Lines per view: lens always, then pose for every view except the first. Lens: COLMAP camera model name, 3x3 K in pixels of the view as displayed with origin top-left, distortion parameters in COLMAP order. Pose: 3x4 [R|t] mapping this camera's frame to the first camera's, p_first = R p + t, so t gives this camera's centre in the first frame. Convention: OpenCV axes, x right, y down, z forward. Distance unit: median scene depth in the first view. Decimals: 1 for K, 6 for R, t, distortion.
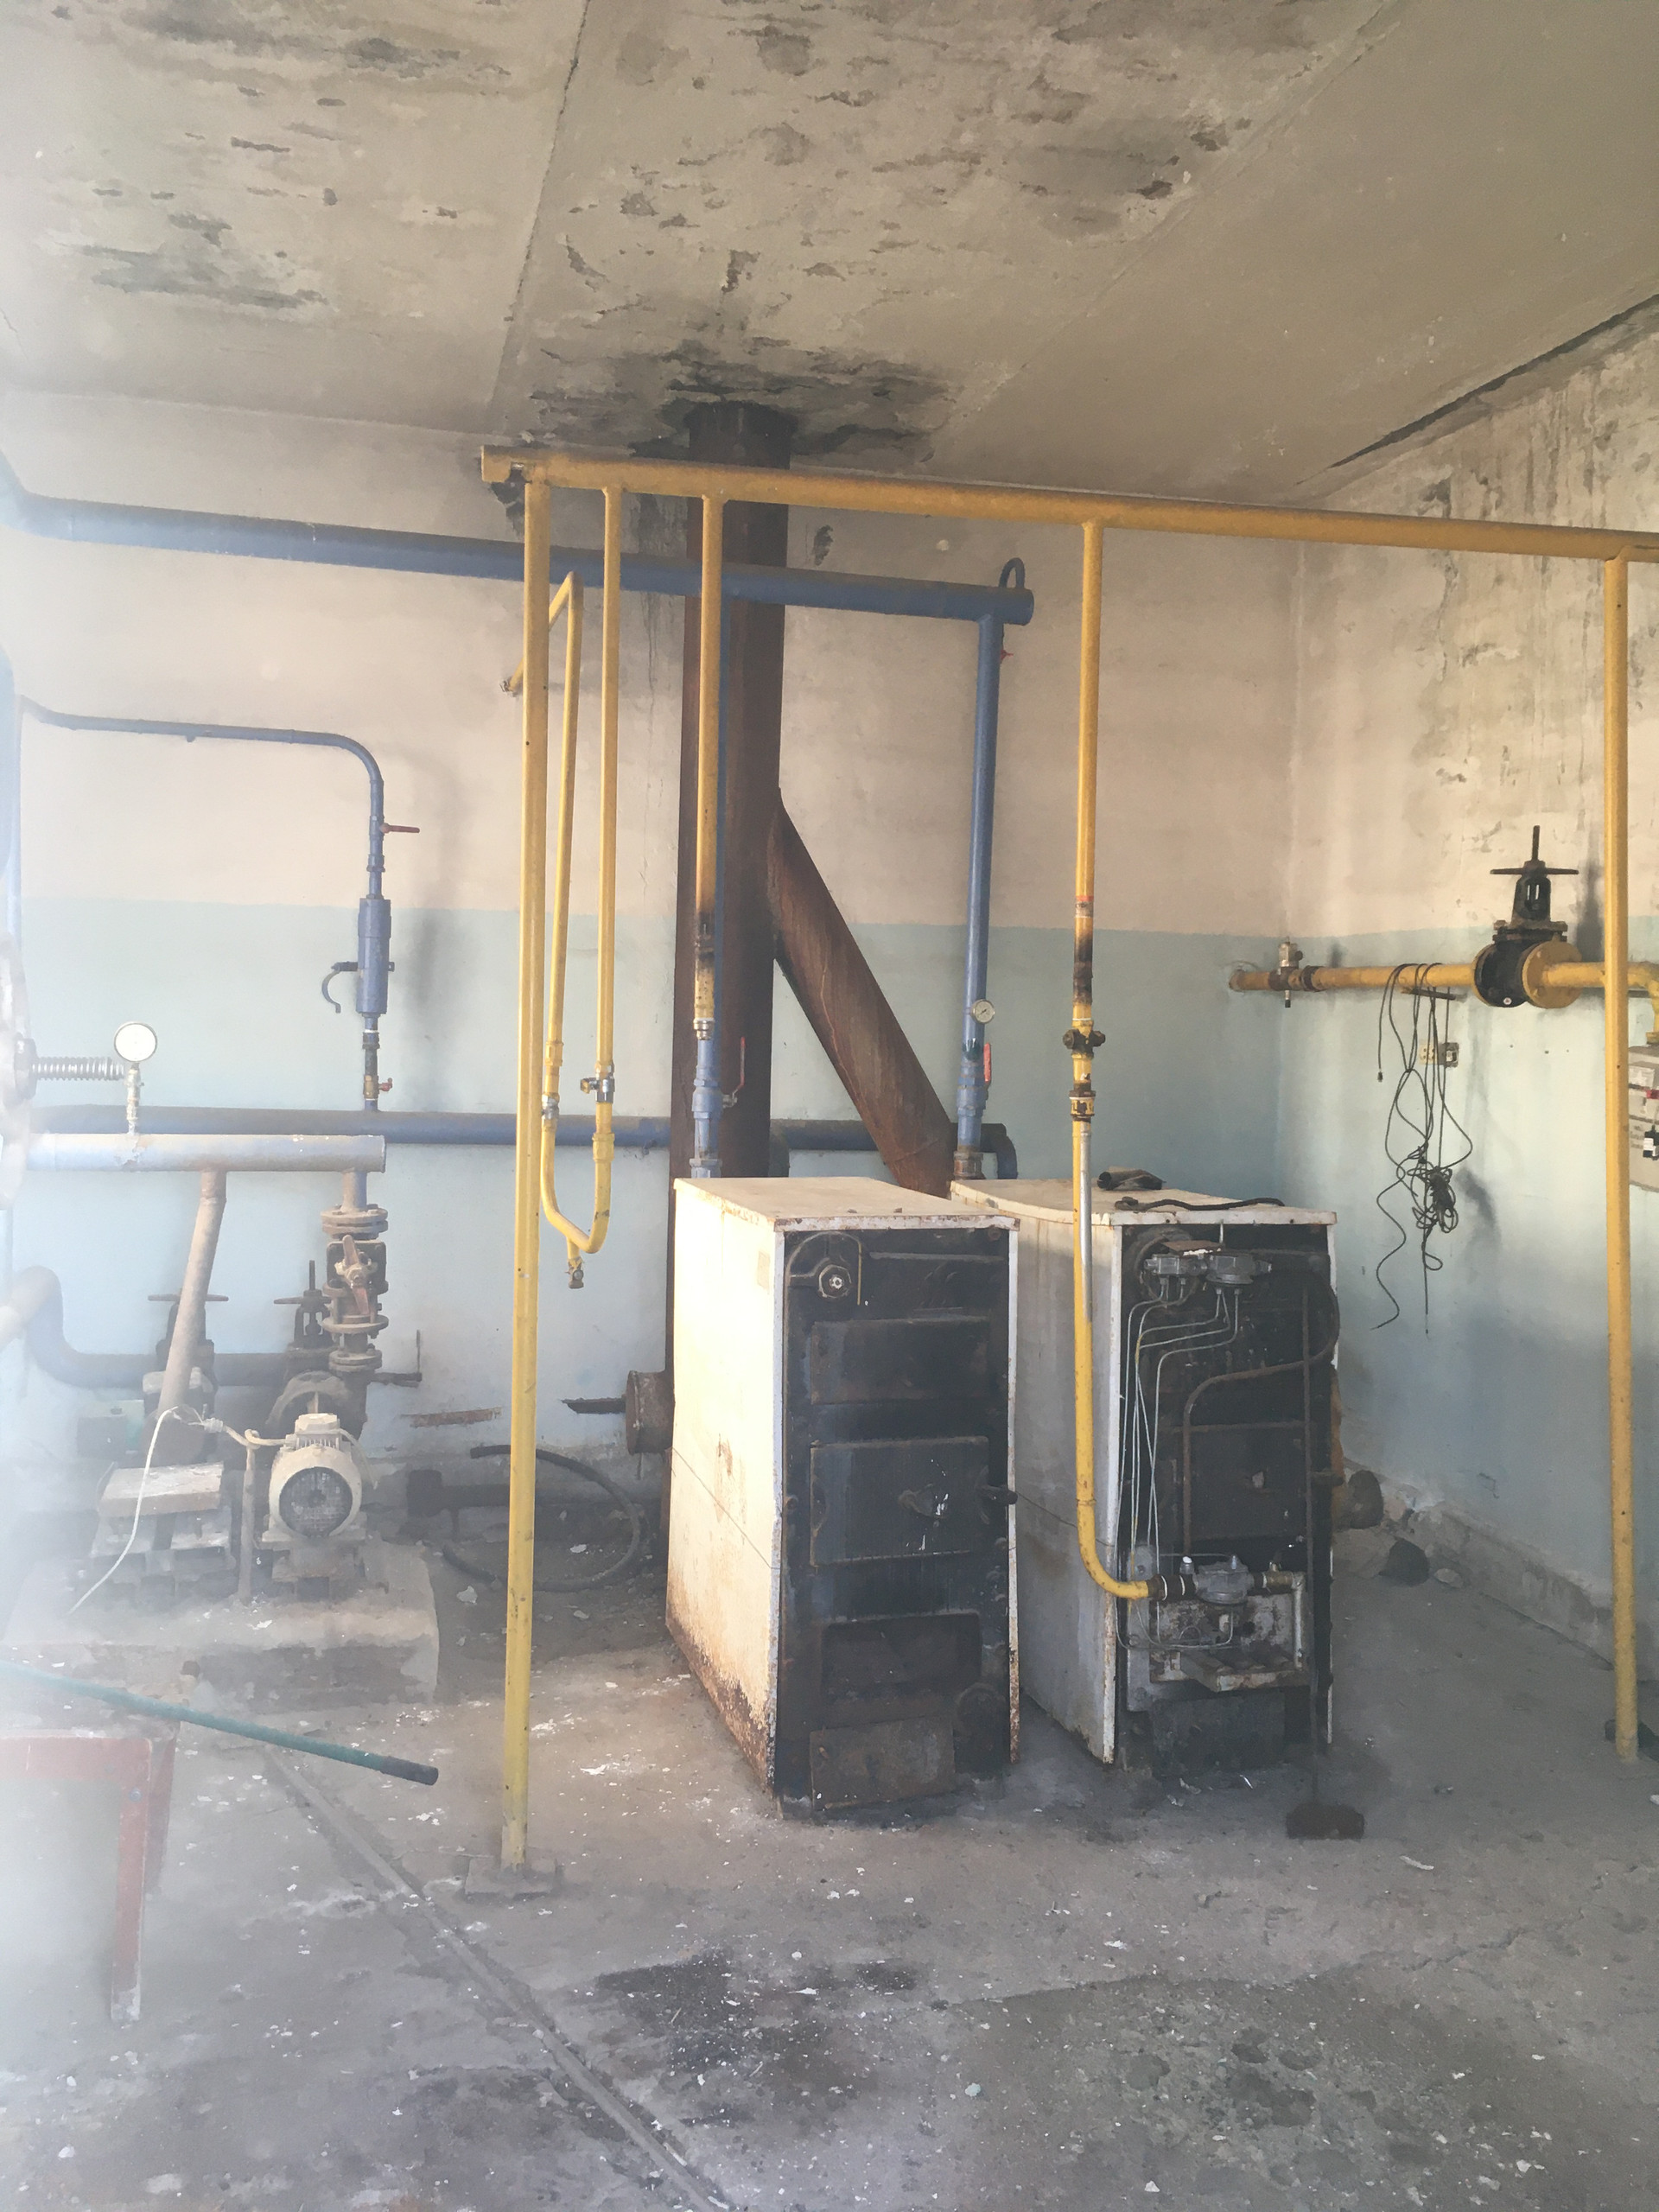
lens RADIAL K [[1876.5, 0, 835.3], [0, 1876.5, 1126.5], [0, 0, 1]] dist [0.069458, -0.094997]
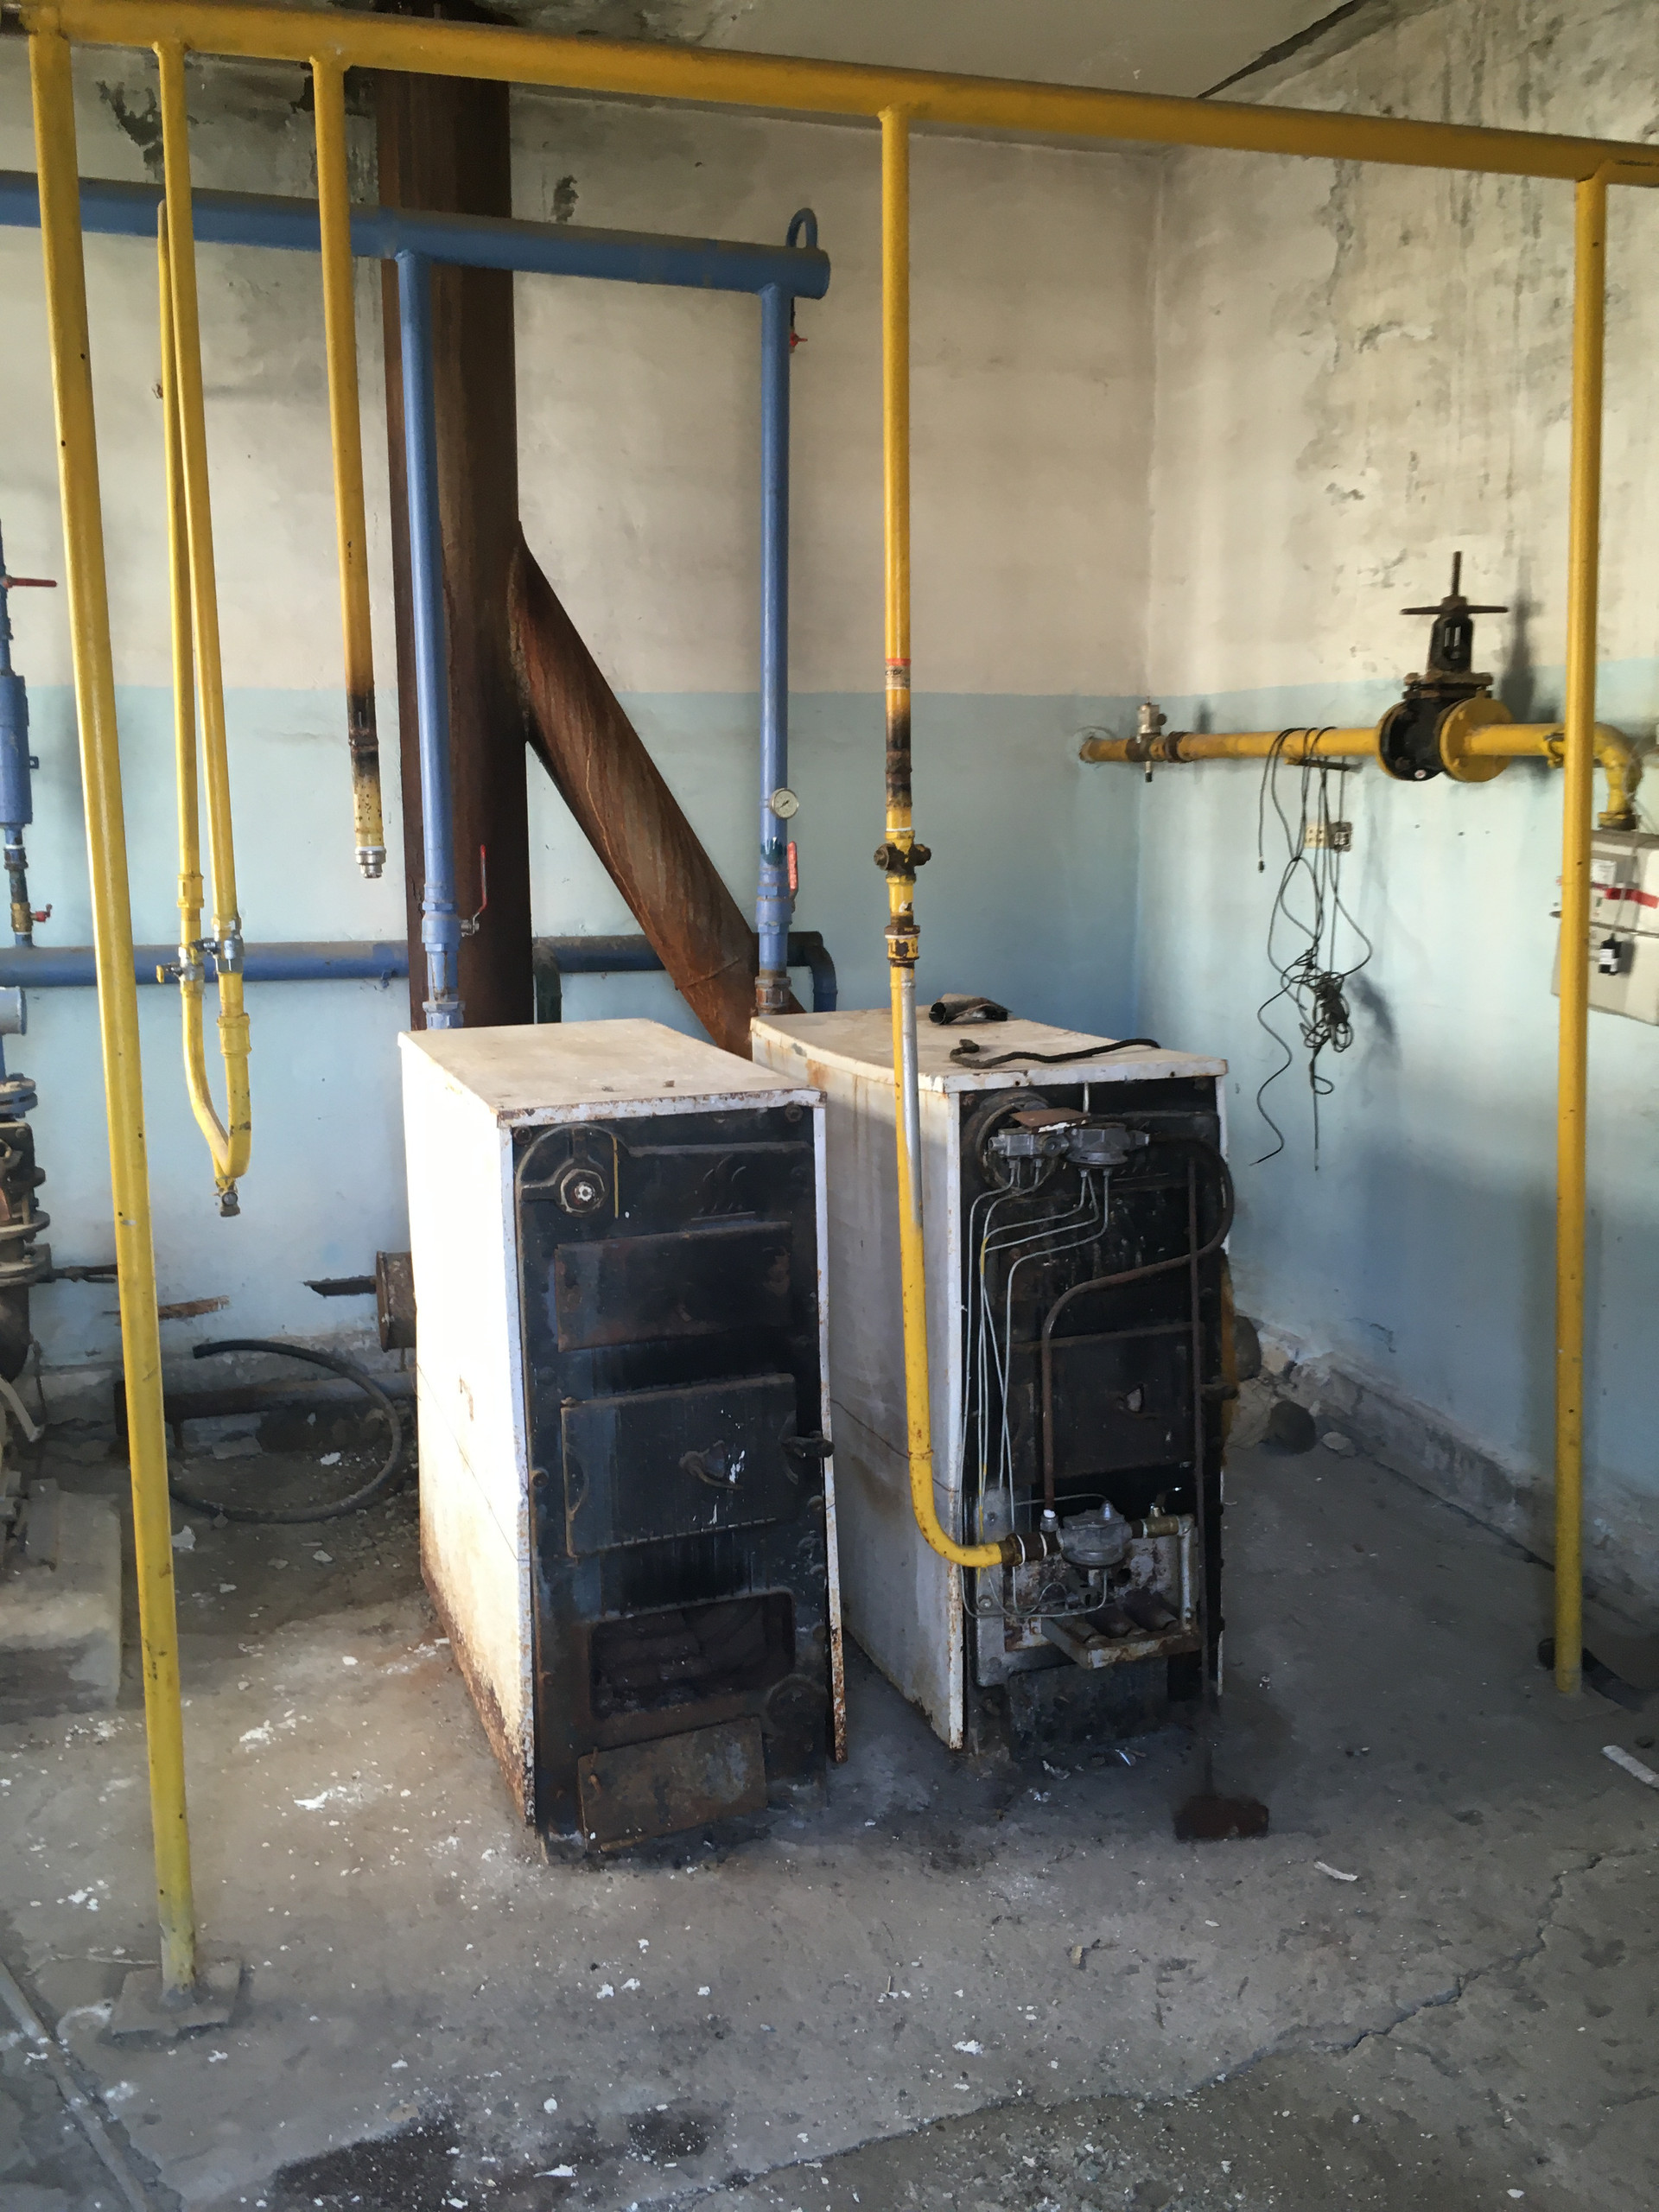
lens RADIAL K [[1876.5, 0, 822.0], [0, 1876.5, 1126.3], [0, 0, 1]] dist [0.069458, -0.094997]
pose [[0.996487, -0.041237, 0.072894, 0.035947], [0.031767, 0.991444, 0.126610, -0.030597], [-0.077491, -0.123849, 0.989271, 0.217650]]
